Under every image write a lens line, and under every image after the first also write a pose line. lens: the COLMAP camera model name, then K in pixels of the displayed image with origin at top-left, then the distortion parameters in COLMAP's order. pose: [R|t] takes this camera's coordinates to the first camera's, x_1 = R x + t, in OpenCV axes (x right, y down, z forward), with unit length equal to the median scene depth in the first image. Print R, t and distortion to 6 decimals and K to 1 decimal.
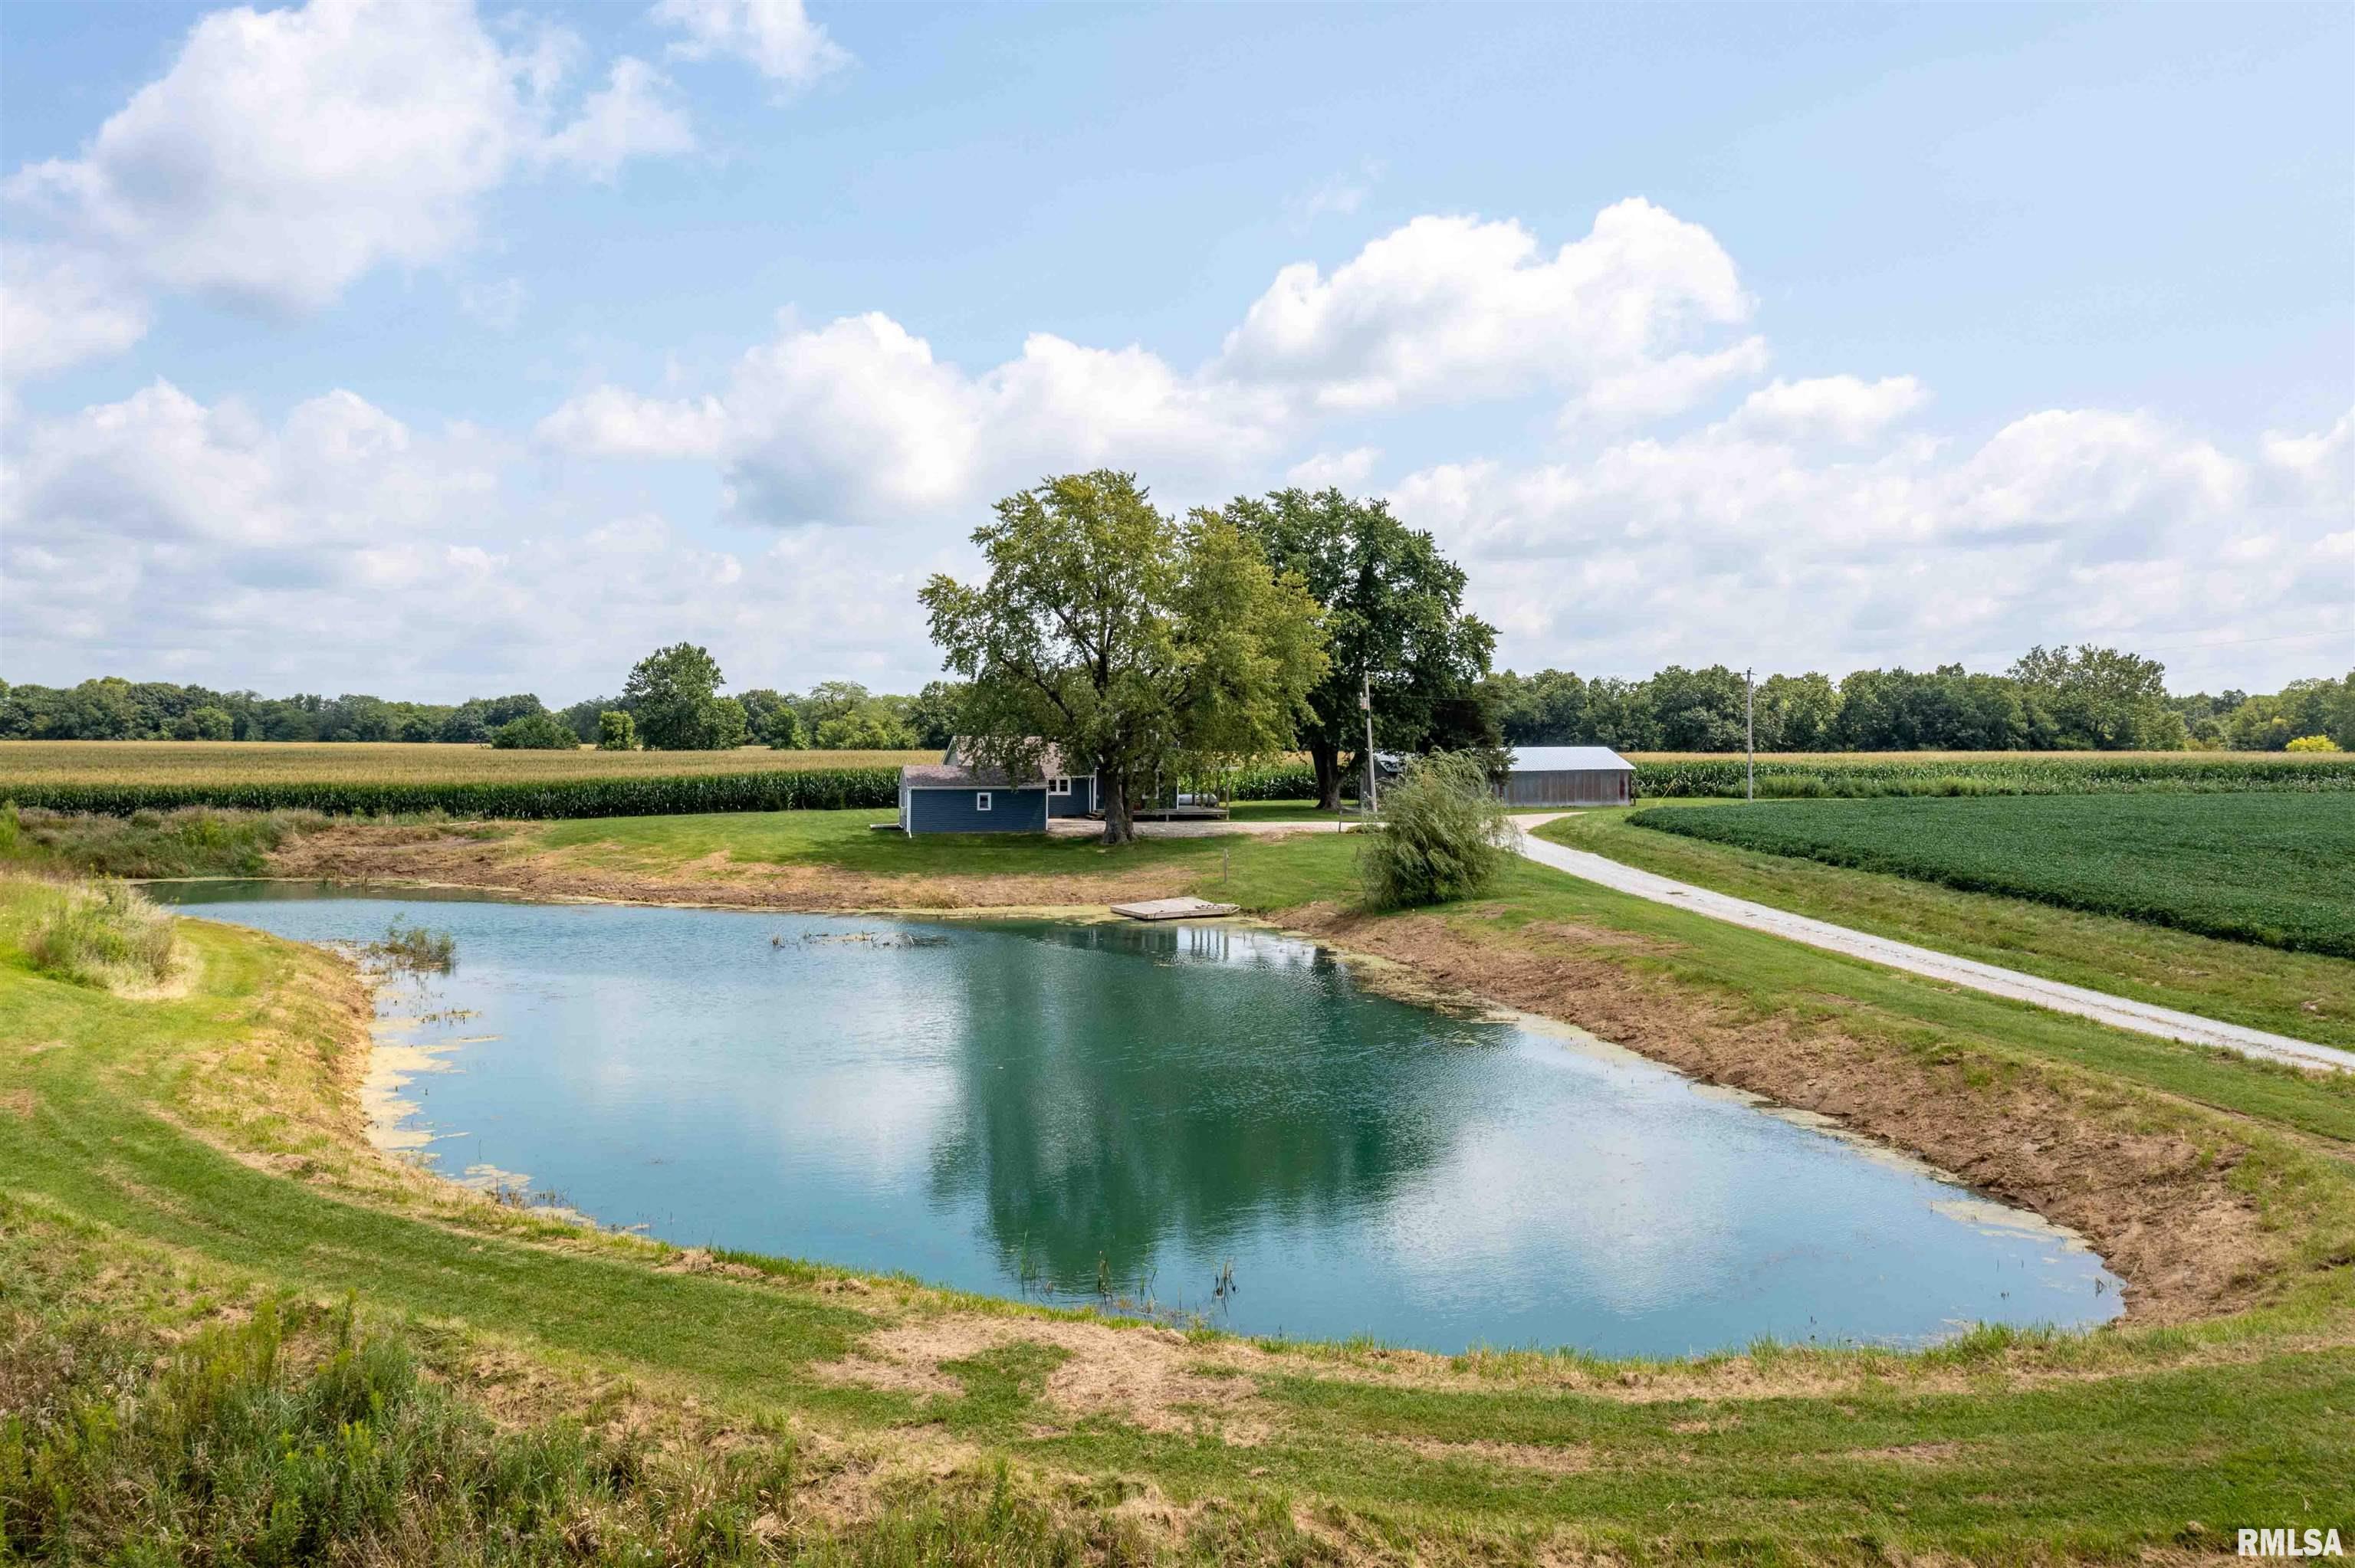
lens RADIAL K [[1839.7, 0, 1177.5], [0, 1839.7, 784.0], [0, 0, 1]] dist [0.000829, -0.012118]
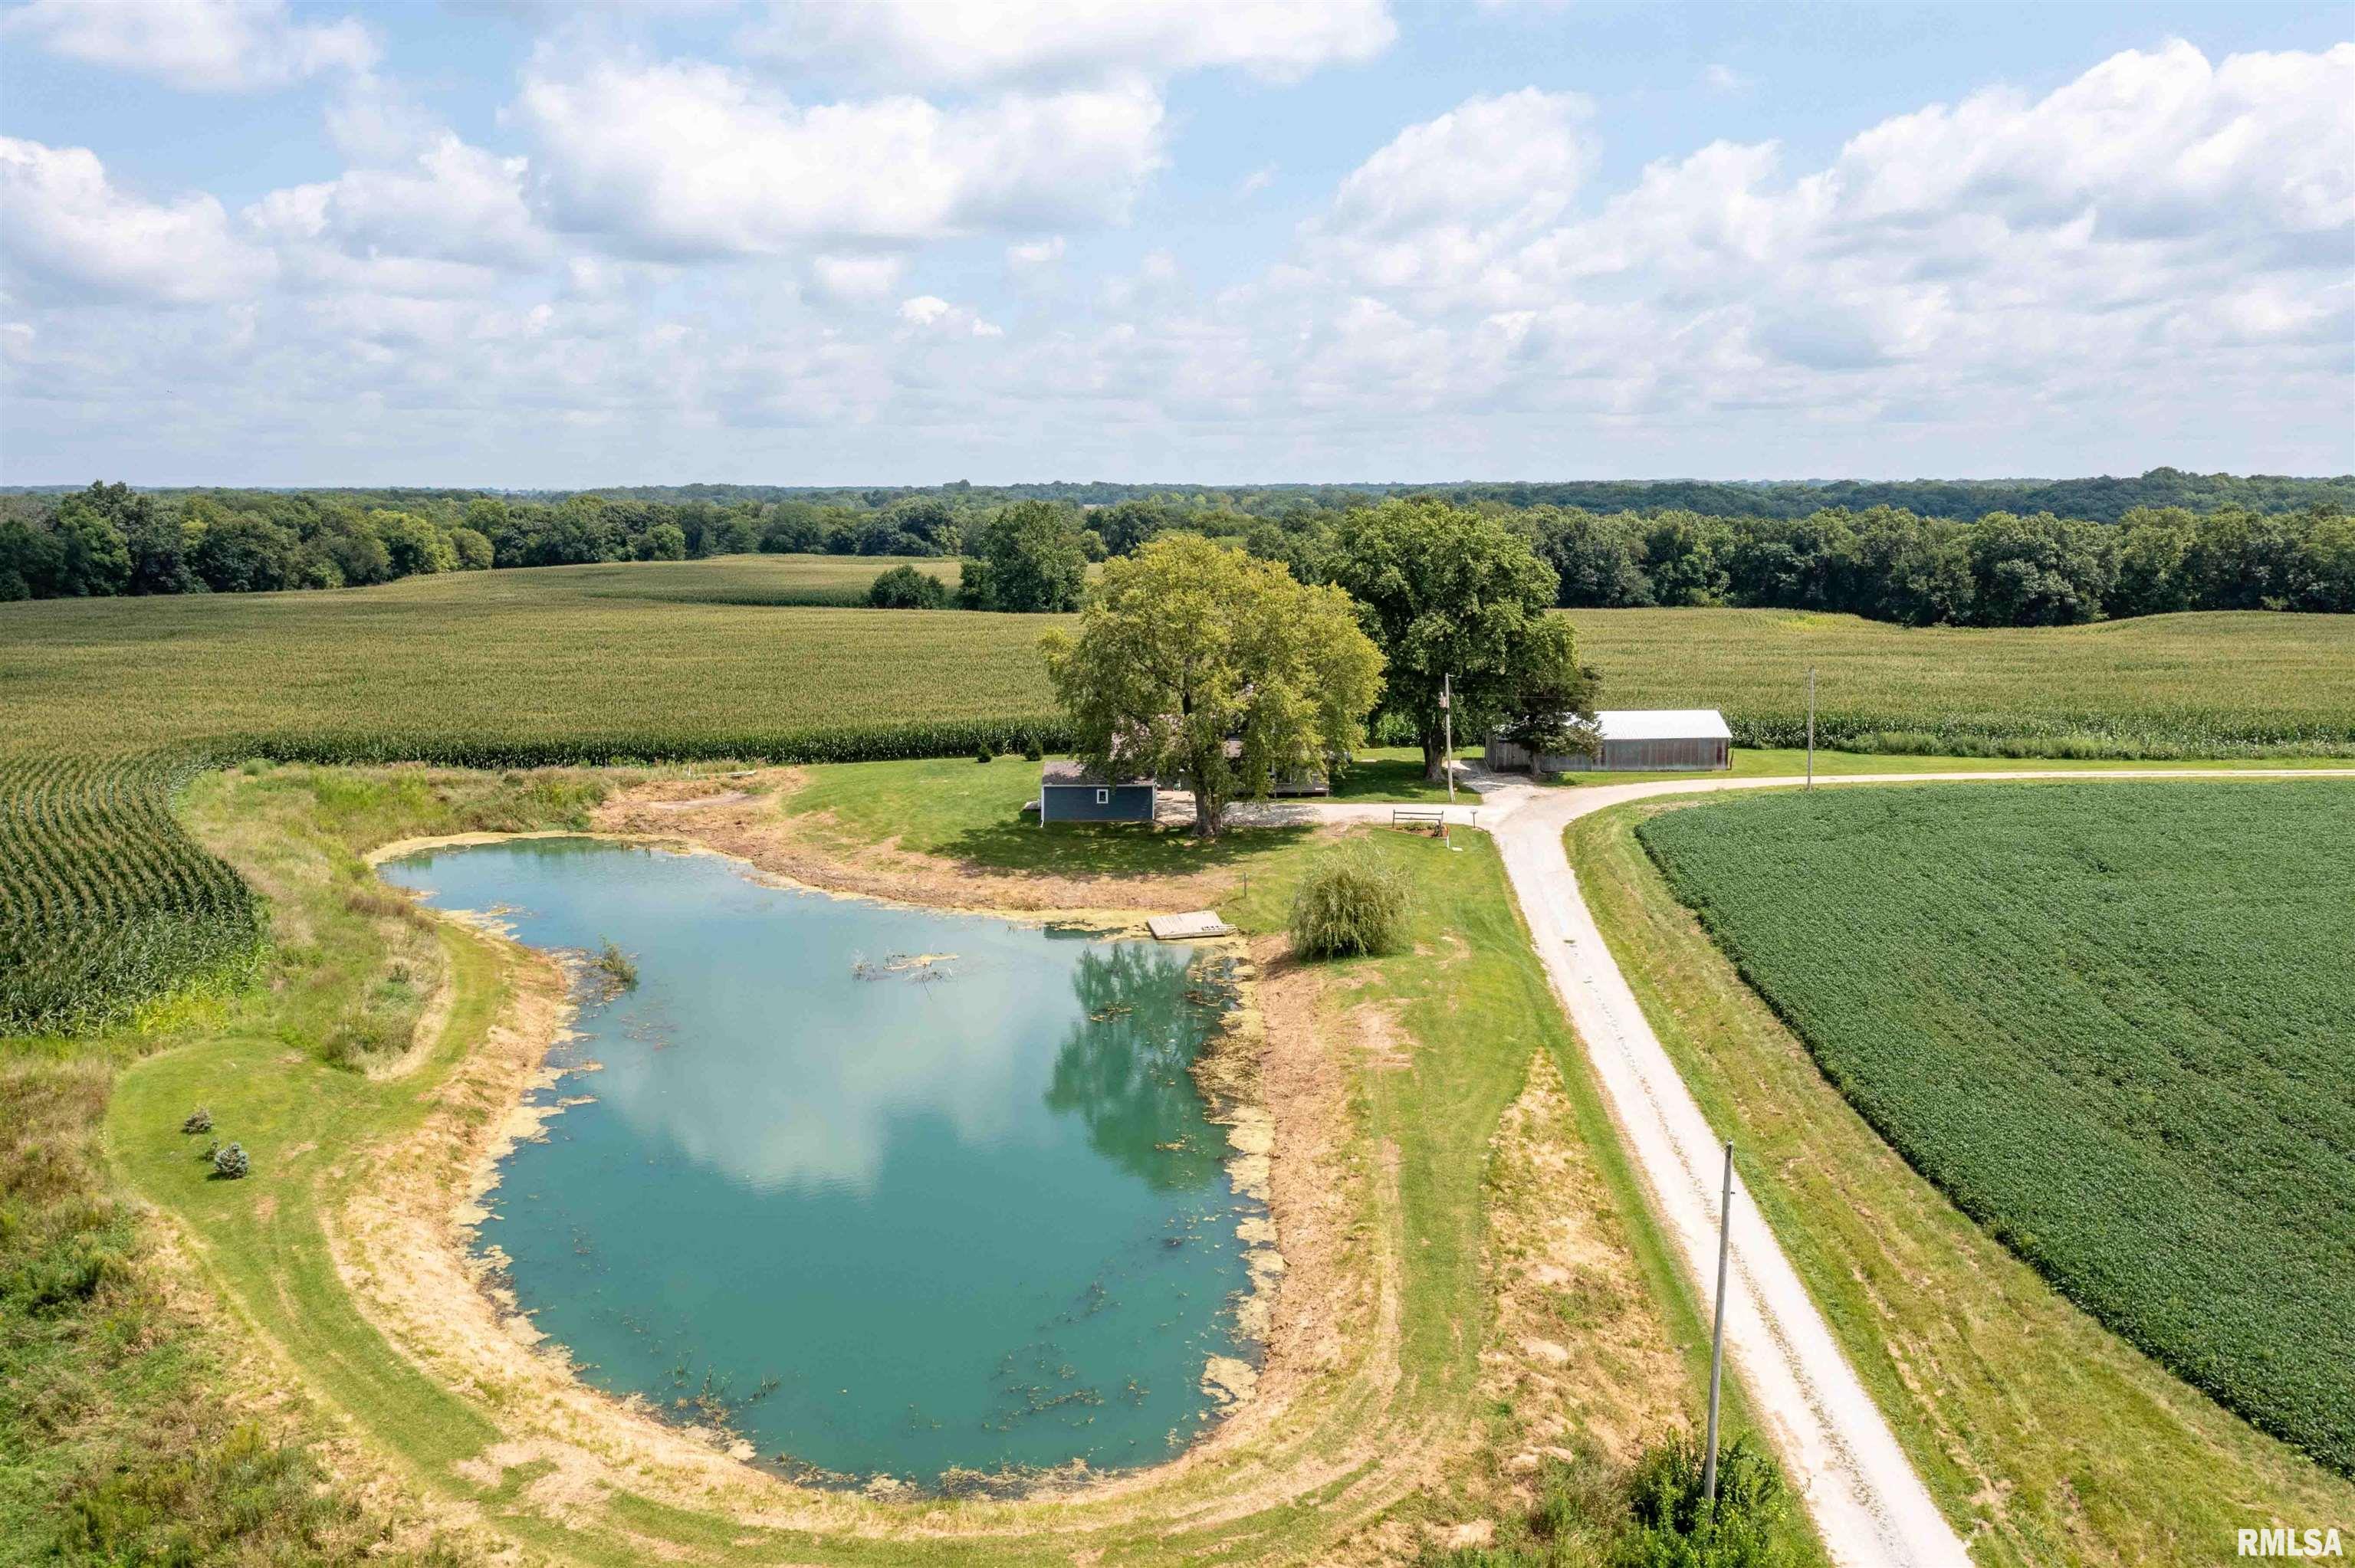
lens RADIAL K [[1839.7, 0, 1177.5], [0, 1839.7, 784.0], [0, 0, 1]] dist [0.000829, -0.012118]
pose [[0.971838, 0.028436, -0.233930, 0.247866], [0.003673, 0.990744, 0.135693, -0.175800], [0.235623, -0.132731, 0.962738, -0.195673]]
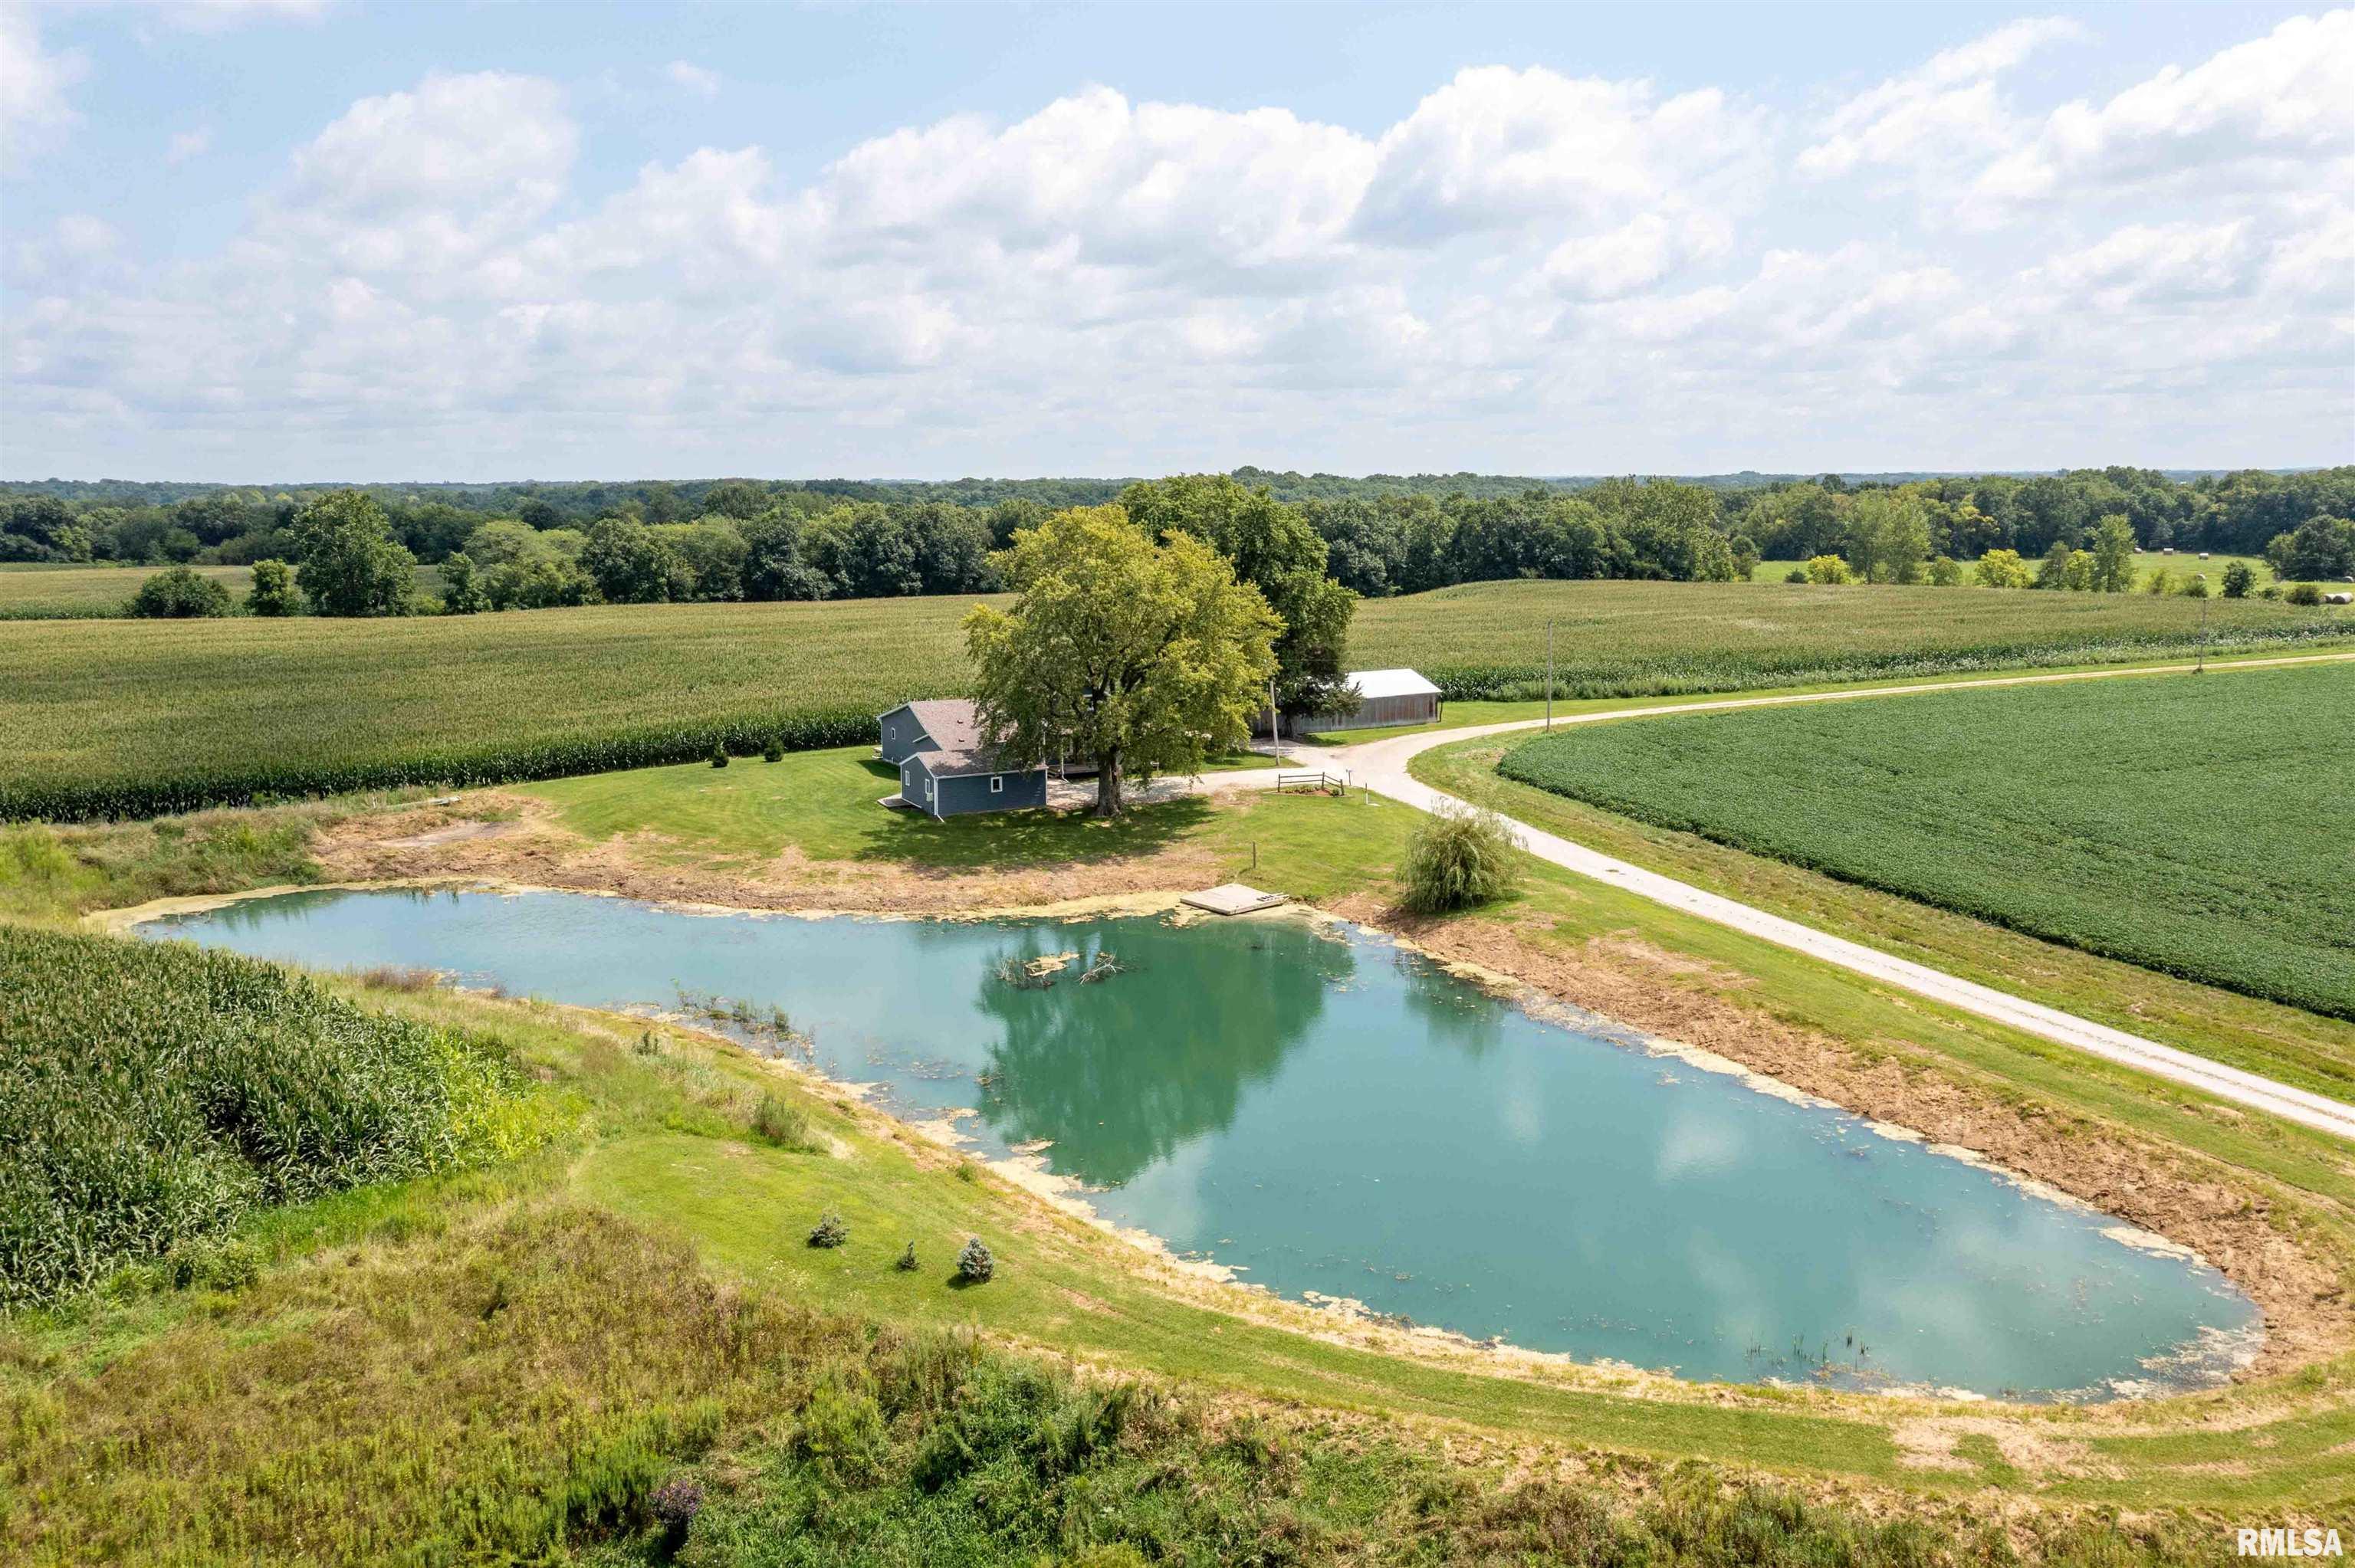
lens RADIAL K [[1839.7, 0, 1177.5], [0, 1839.7, 784.0], [0, 0, 1]] dist [0.000829, -0.012118]
pose [[0.965476, -0.050344, 0.255580, -0.306706], [0.014520, 0.990021, 0.140167, -0.160108], [-0.260086, -0.131617, 0.956573, -0.155098]]
